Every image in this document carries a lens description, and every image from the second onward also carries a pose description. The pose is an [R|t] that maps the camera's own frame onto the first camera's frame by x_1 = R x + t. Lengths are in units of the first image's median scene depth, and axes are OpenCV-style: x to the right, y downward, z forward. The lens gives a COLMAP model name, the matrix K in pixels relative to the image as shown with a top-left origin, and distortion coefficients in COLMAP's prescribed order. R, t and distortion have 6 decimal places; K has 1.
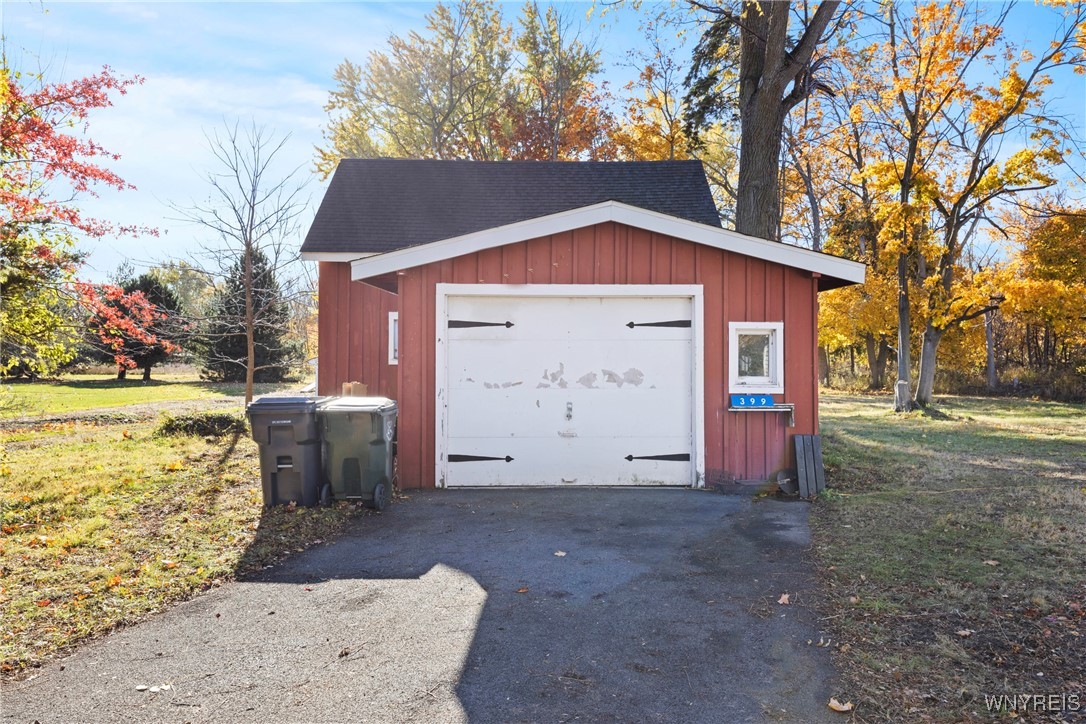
lens RADIAL K [[820.2, 0, 544.4], [0, 820.2, 361.1], [0, 0, 1]] dist [0.005118, 0.000428]
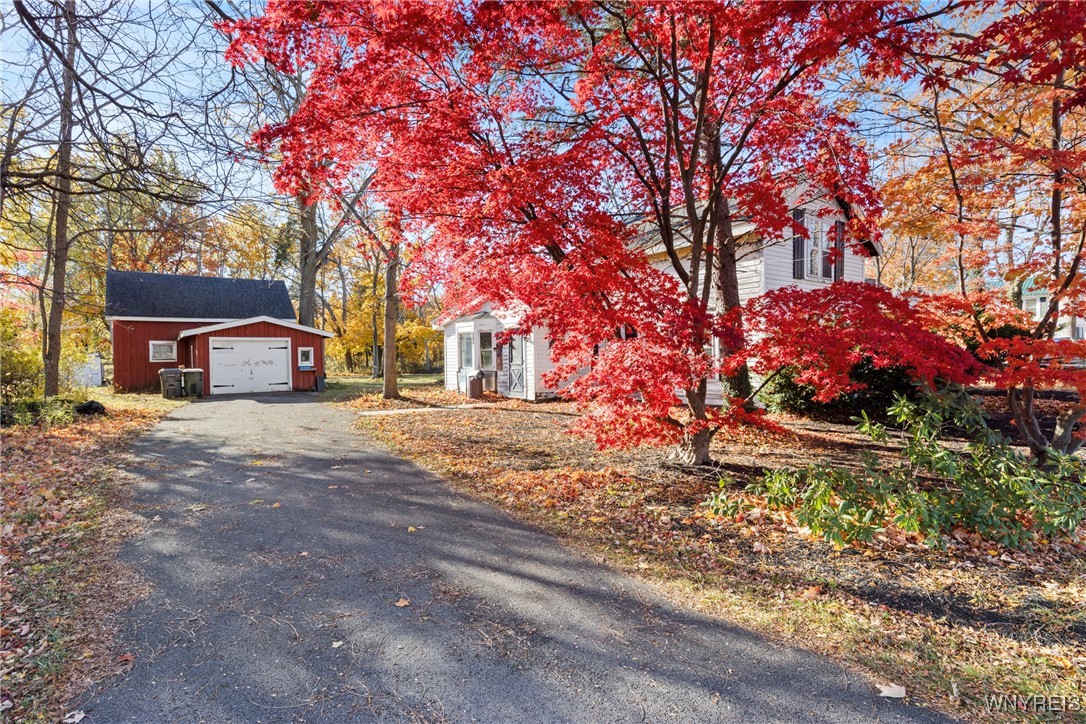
lens RADIAL K [[540.3, 0, 547.0], [0, 540.3, 362.9], [0, 0, 1]] dist [0.003433, 0.000081]
pose [[0.791944, -0.026934, 0.609999, -0.397774], [0.024456, 0.999624, 0.012387, 0.023741], [-0.610103, 0.005108, 0.792305, -1.717175]]
